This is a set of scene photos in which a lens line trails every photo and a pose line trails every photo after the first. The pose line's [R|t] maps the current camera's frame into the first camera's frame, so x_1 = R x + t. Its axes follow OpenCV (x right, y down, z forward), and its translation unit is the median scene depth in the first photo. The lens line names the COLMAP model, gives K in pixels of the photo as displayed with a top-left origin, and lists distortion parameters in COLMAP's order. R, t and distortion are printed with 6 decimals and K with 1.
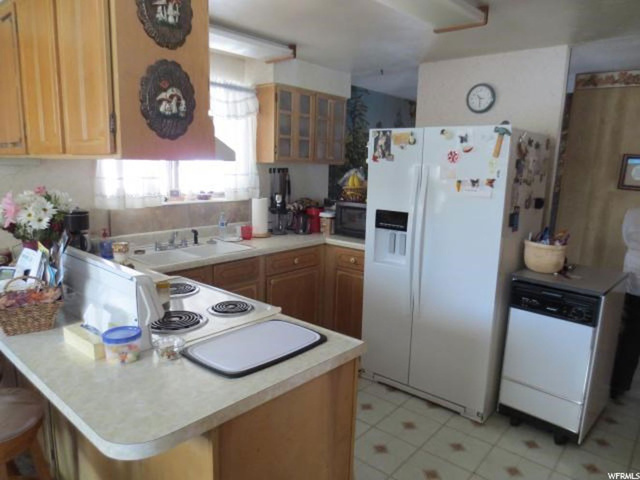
lens RADIAL K [[452.0, 0, 320.0], [0, 452.0, 246.9], [0, 0, 1]] dist [-0.037867, 0.004463]
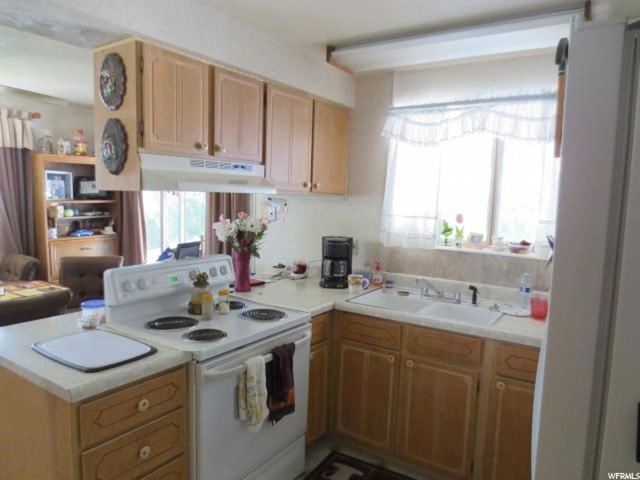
lens RADIAL K [[452.0, 0, 320.0], [0, 452.0, 246.9], [0, 0, 1]] dist [-0.037867, 0.004463]
pose [[0.126160, 0.095547, -0.987398, 0.502285], [-0.205359, 0.976305, 0.068235, -0.111767], [0.970521, 0.194162, 0.142792, 0.658289]]
